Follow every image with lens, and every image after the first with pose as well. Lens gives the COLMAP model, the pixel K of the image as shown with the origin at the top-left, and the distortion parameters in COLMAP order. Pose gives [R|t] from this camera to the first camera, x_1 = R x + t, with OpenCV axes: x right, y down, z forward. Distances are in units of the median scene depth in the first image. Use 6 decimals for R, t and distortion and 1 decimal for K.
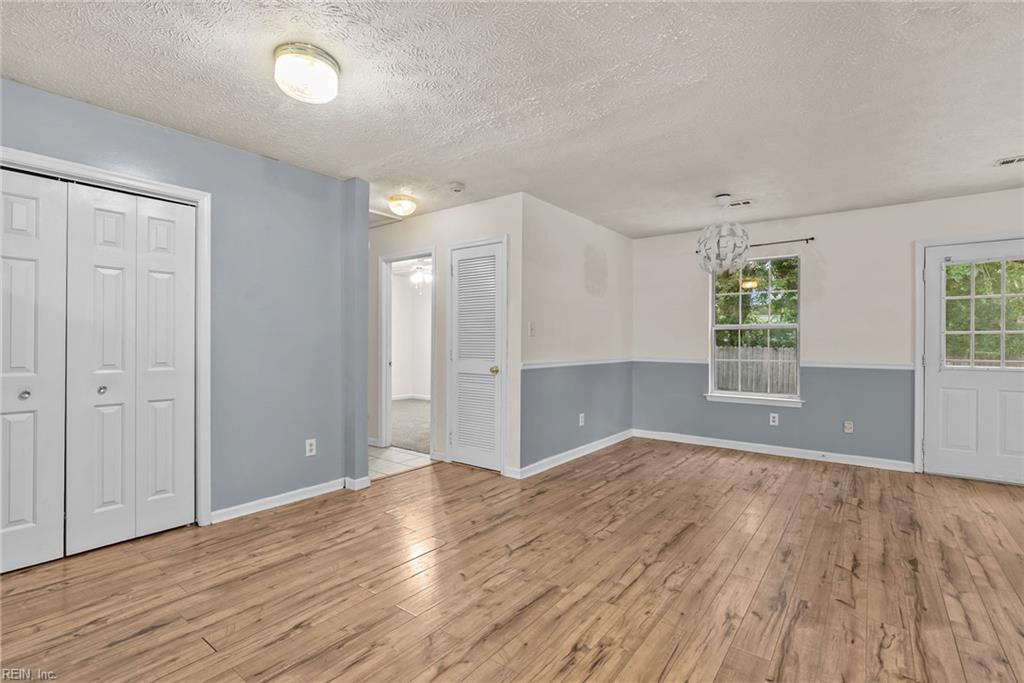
lens RADIAL K [[473.3, 0, 510.3], [0, 473.3, 339.3], [0, 0, 1]] dist [-0.012703, 0.003611]
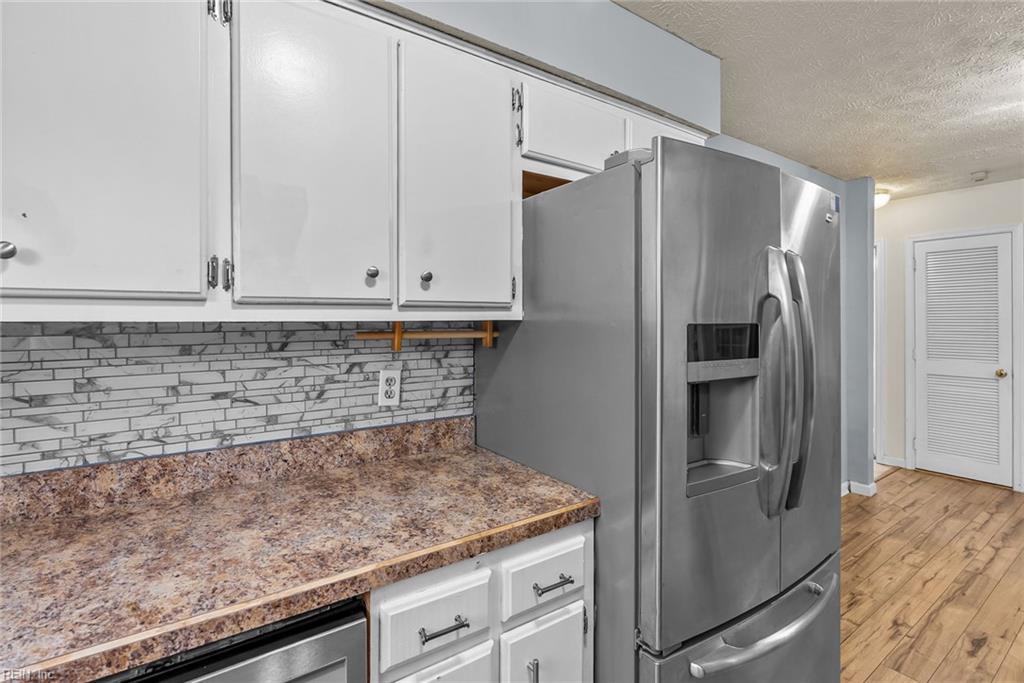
lens RADIAL K [[473.3, 0, 505.4], [0, 473.3, 316.6], [0, 0, 1]] dist [-0.012703, 0.003611]
pose [[0.949751, -0.010754, -0.312821, -0.844297], [0.010431, 0.999942, -0.002708, -0.065857], [0.312832, -0.000691, 0.949808, -0.184027]]
